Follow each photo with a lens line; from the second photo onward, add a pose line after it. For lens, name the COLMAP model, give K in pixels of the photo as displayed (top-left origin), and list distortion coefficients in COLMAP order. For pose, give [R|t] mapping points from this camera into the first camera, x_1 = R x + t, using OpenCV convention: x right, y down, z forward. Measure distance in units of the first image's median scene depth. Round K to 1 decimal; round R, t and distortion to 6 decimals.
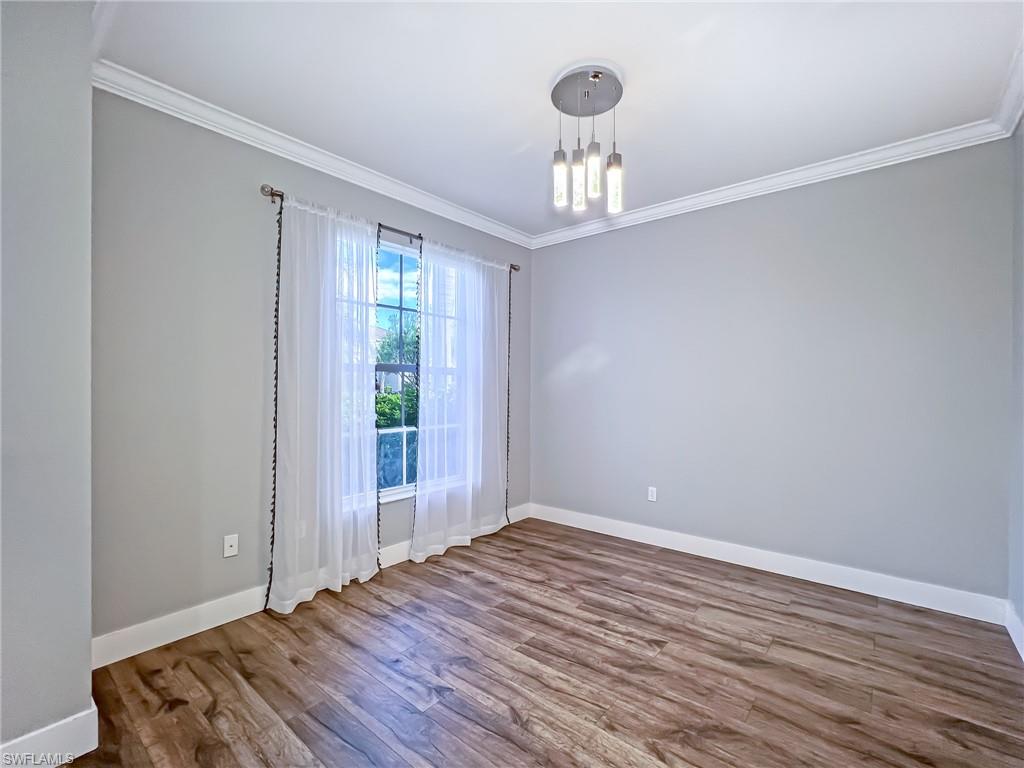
lens RADIAL K [[459.3, 0, 510.8], [0, 459.3, 386.4], [0, 0, 1]] dist [-0.028879, 0.012936]
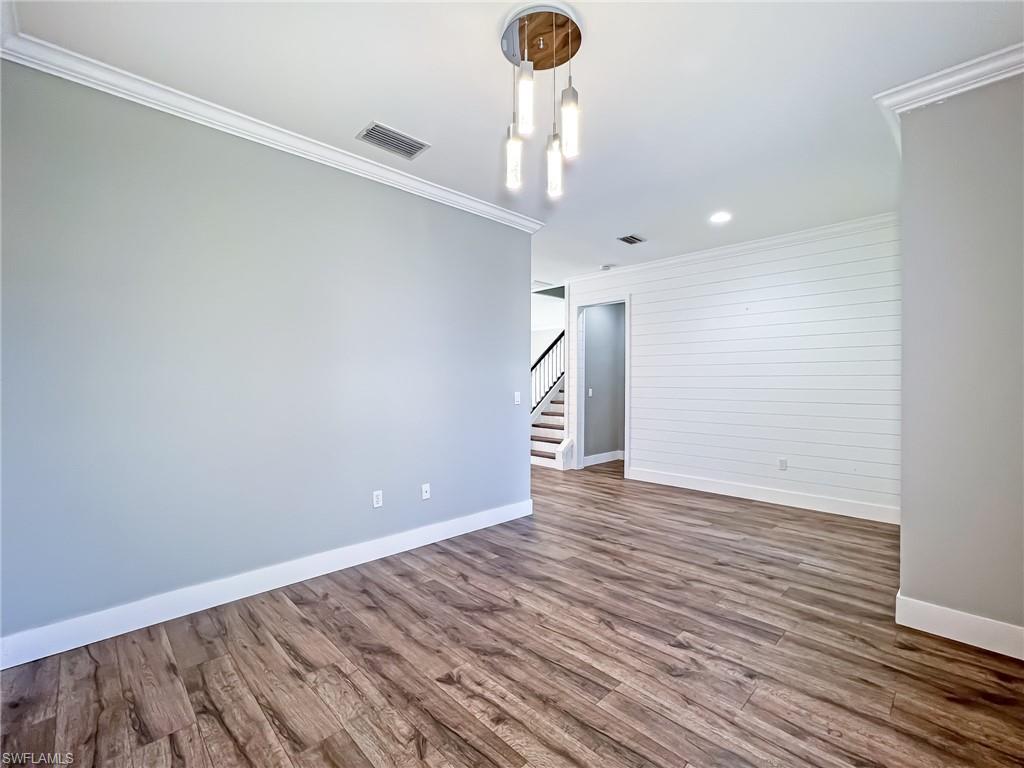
lens RADIAL K [[459.3, 0, 510.8], [0, 459.3, 386.4], [0, 0, 1]] dist [-0.028879, 0.012936]
pose [[-0.994539, -0.004986, 0.104243, 0.130177], [-0.004121, 0.999955, 0.008513, 0.020385], [-0.104281, 0.008037, -0.994515, 1.897958]]
